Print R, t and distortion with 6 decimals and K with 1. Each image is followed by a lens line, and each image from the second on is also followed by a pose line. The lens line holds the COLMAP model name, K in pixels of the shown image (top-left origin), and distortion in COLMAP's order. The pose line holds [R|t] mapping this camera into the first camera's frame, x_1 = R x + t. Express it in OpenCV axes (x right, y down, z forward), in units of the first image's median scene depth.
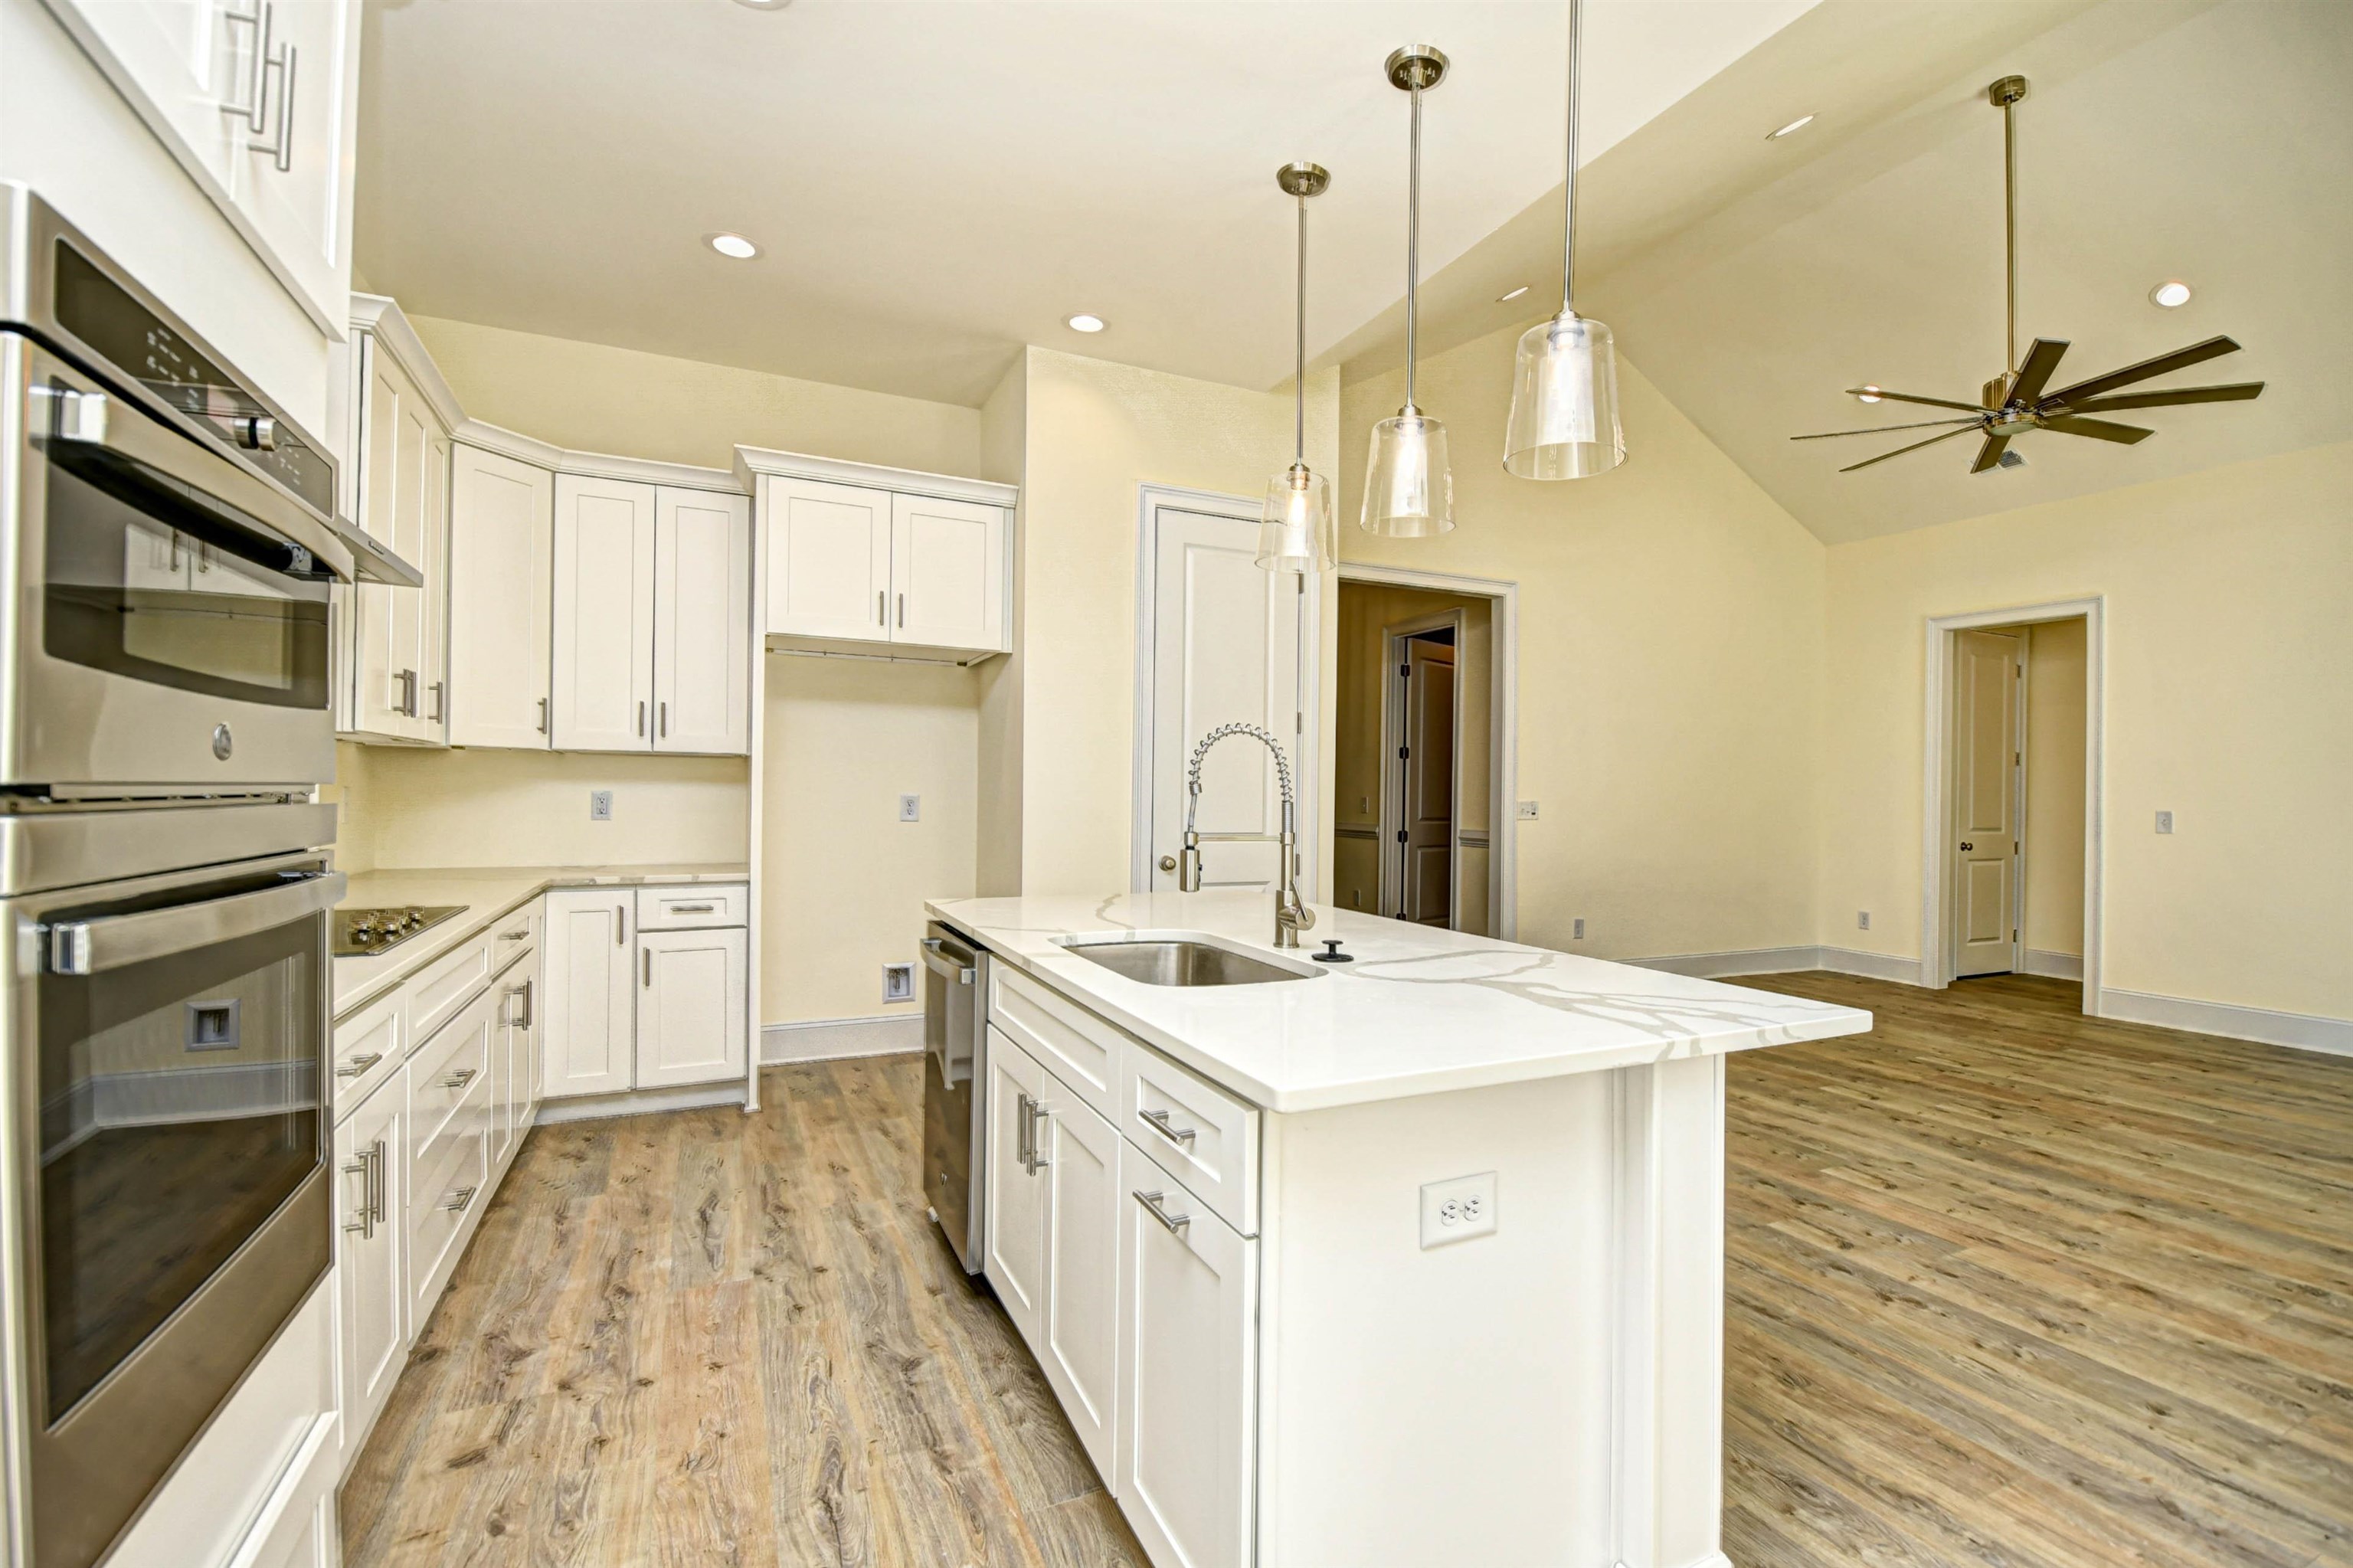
lens RADIAL K [[1082.8, 0, 1258.9], [0, 1082.8, 790.7], [0, 0, 1]] dist [0.000014, -0.021561]
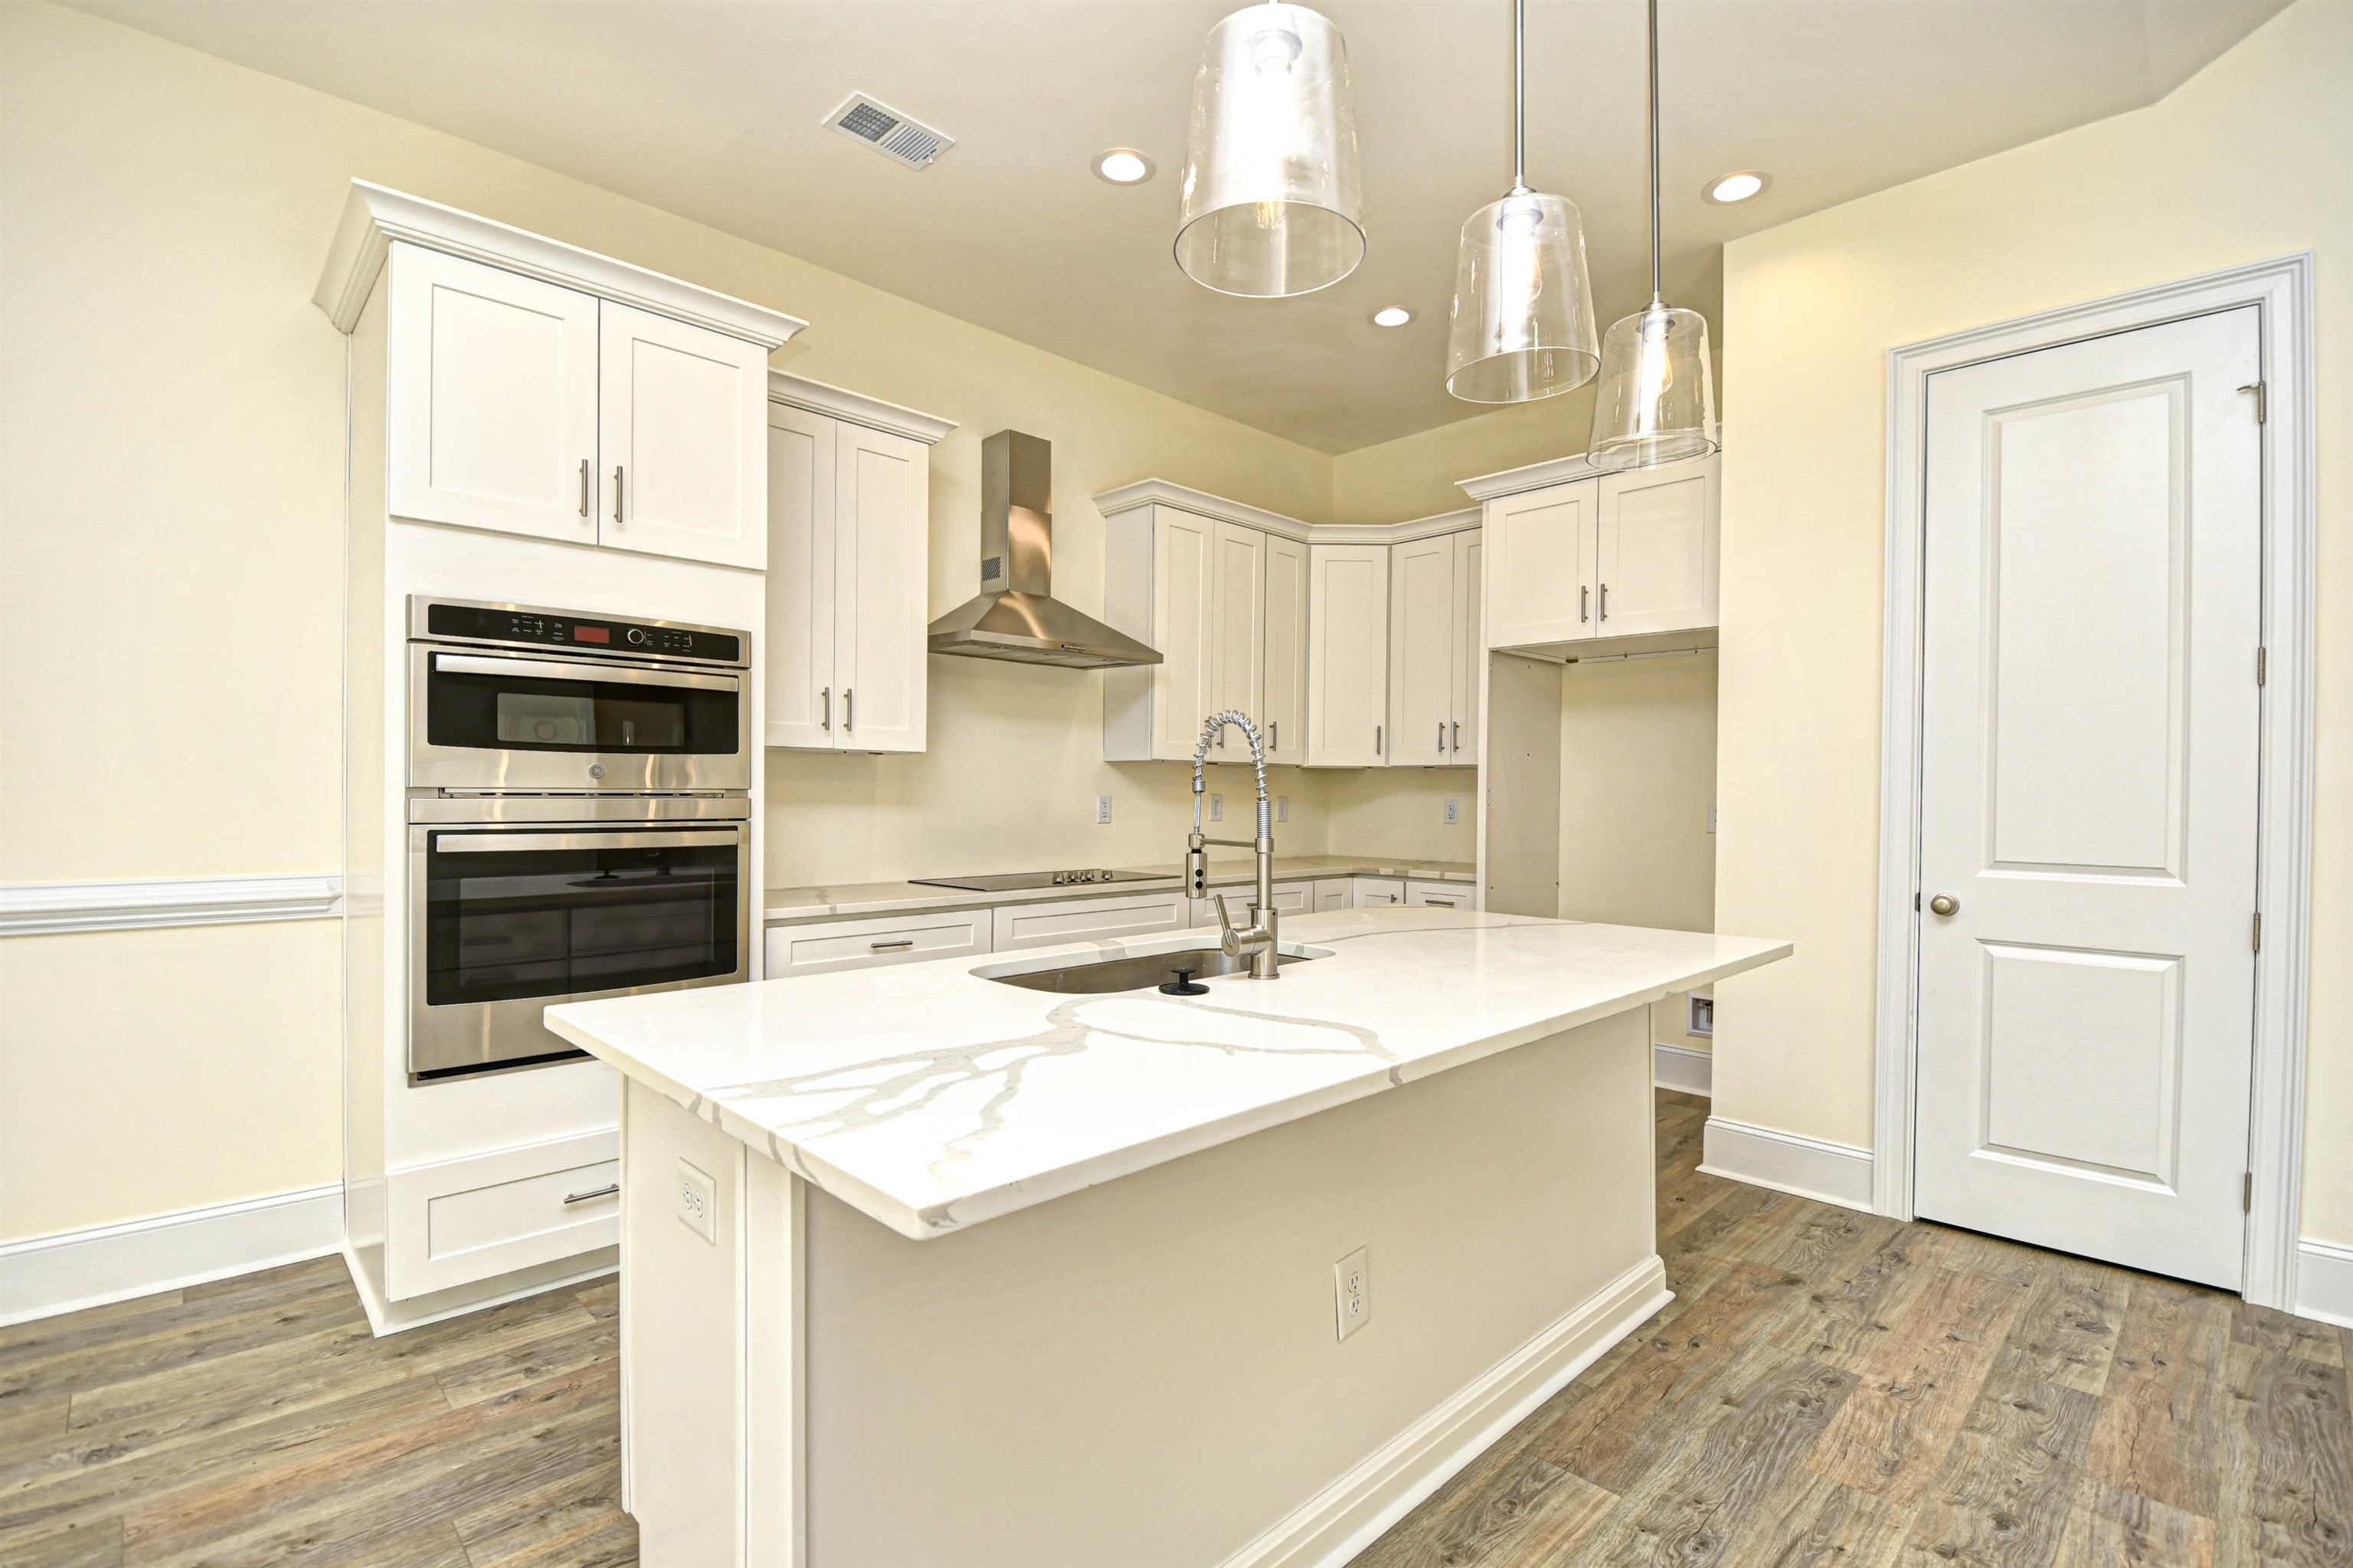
lens RADIAL K [[1065.4, 0, 1181.0], [0, 1065.4, 801.2], [0, 0, 1]] dist [0.007602, -0.017422]
pose [[0.298248, -0.002560, -0.954485, 0.485533], [-0.002306, 0.999992, -0.003403, 0.008235], [0.954486, 0.003216, 0.298239, 0.434749]]
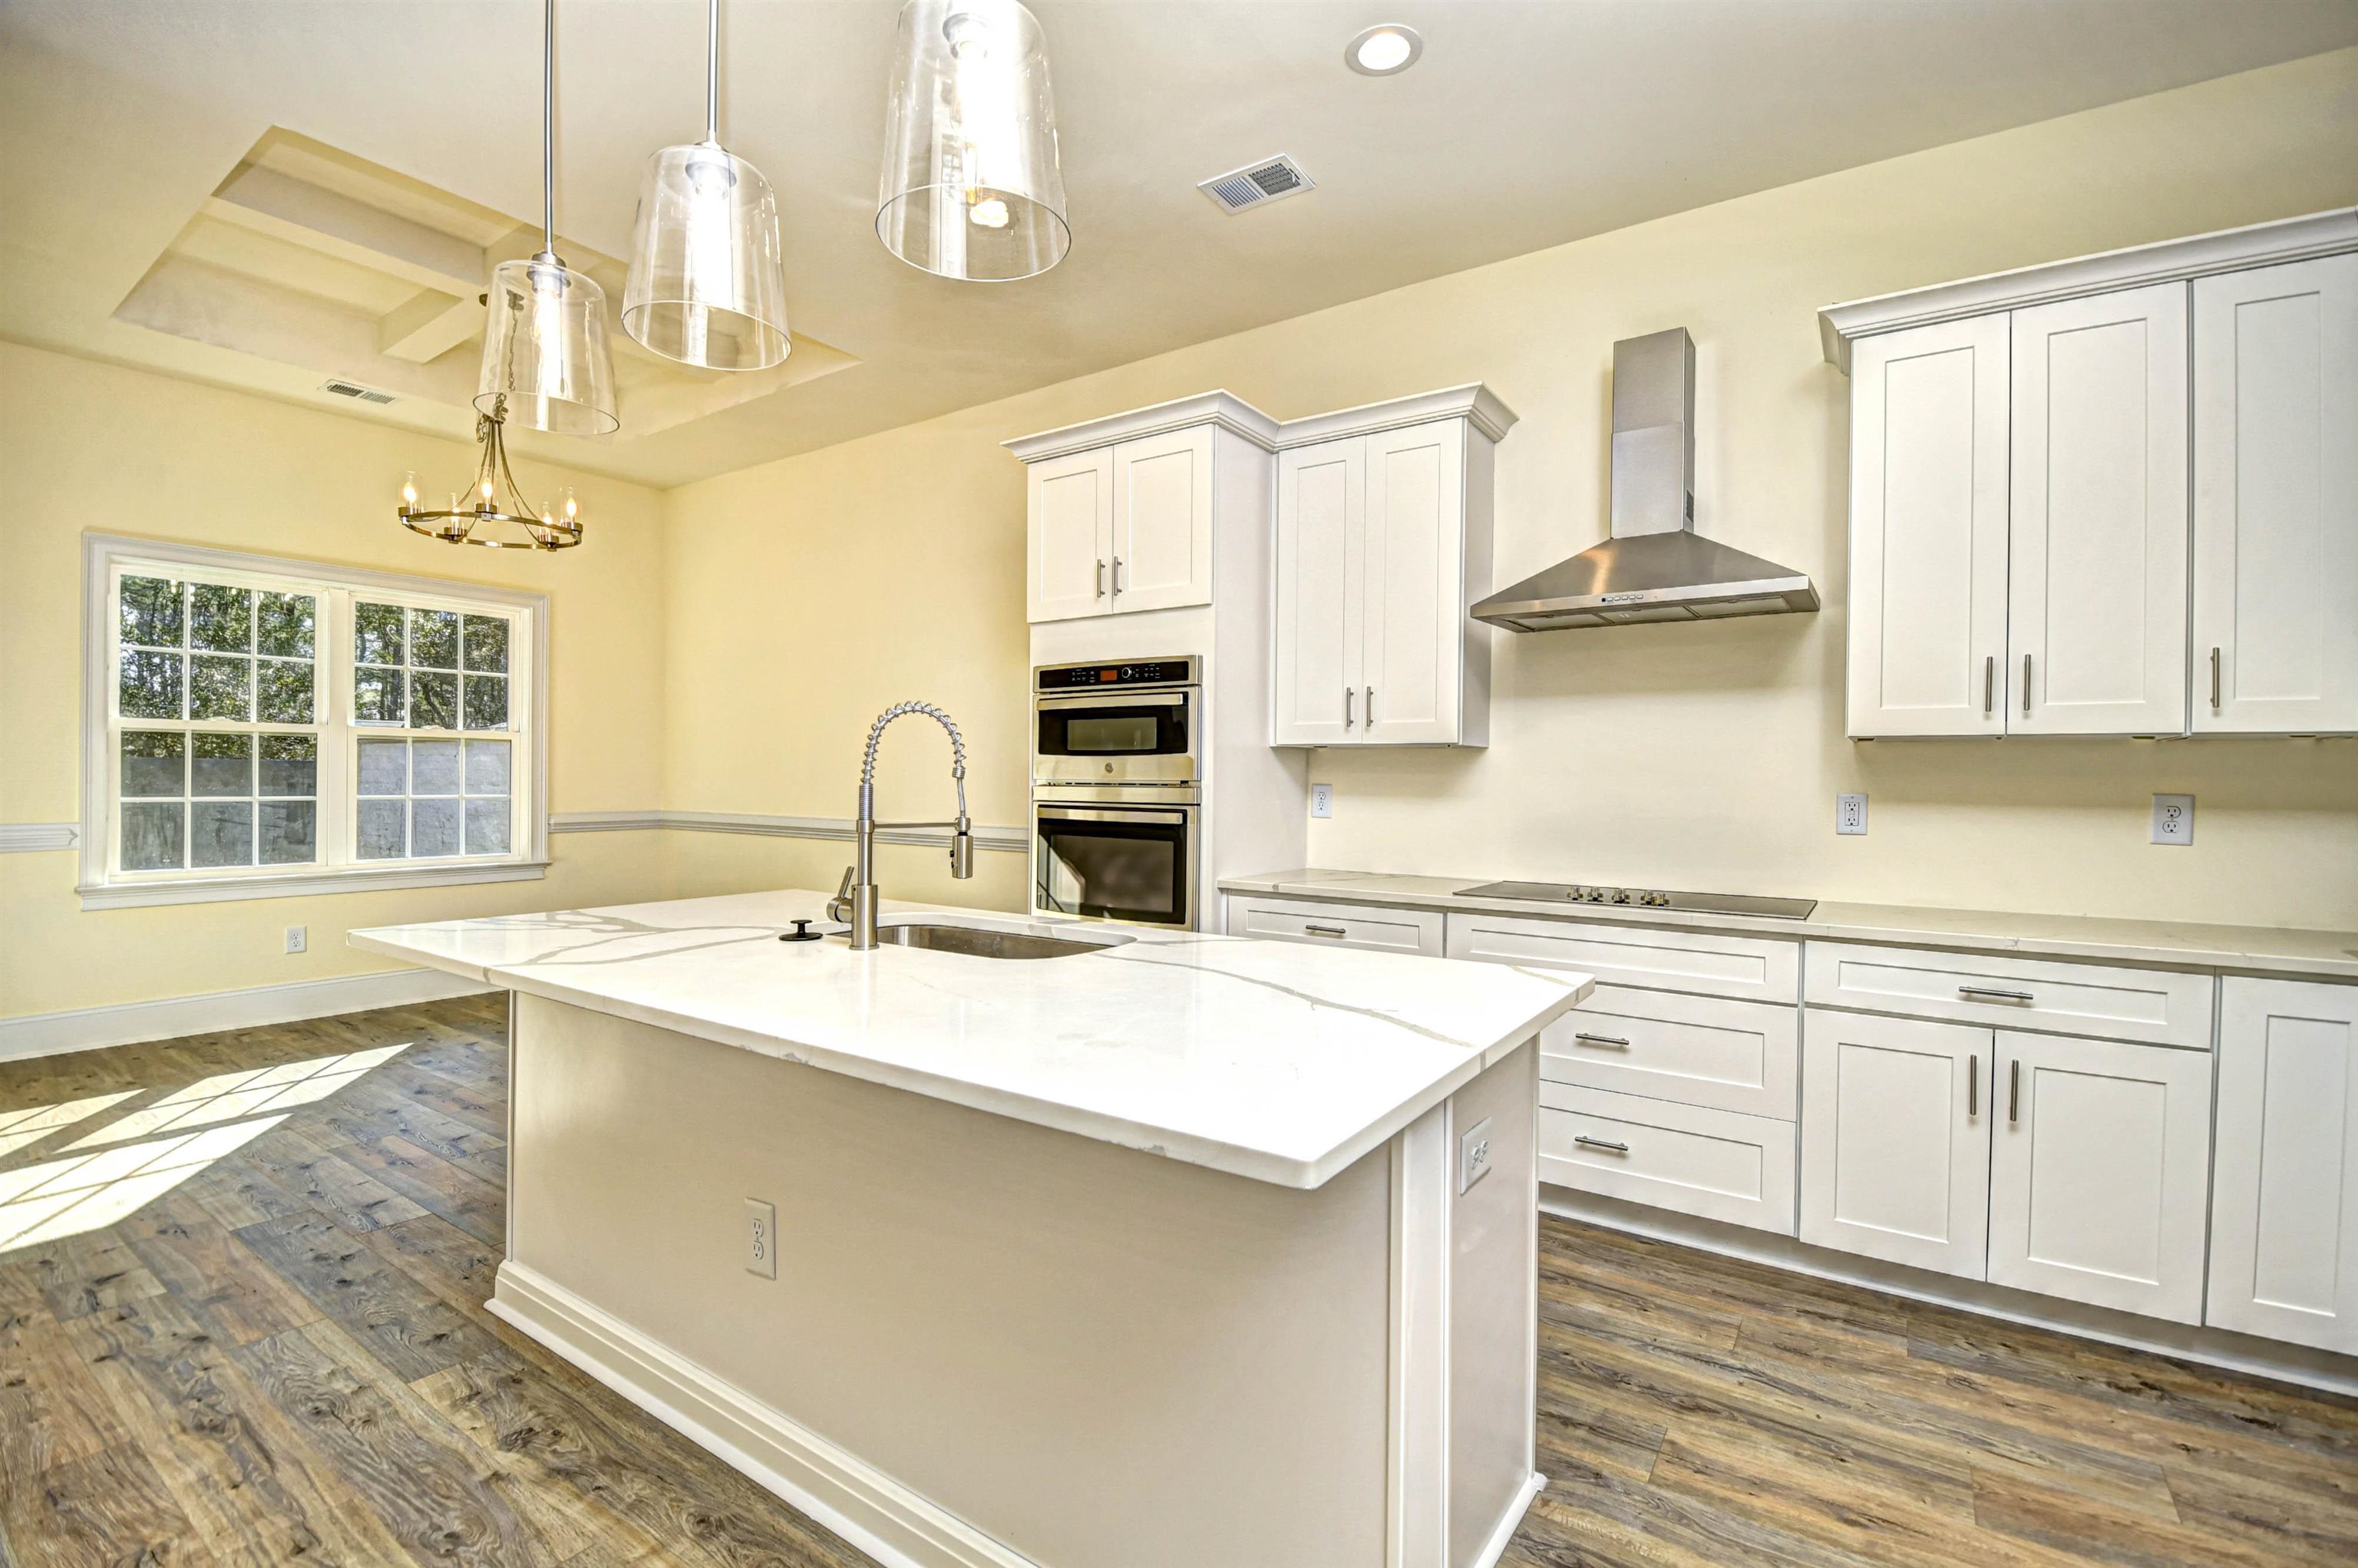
lens RADIAL K [[1010.1, 0, 1188.0], [0, 1010.1, 785.8], [0, 0, 1]] dist [-0.028012, -0.000001]
pose [[-0.873875, -0.021524, -0.485674, 0.121344], [-0.023448, 0.999723, -0.002115, 0.004945], [0.485585, 0.009540, -0.874137, 1.148075]]
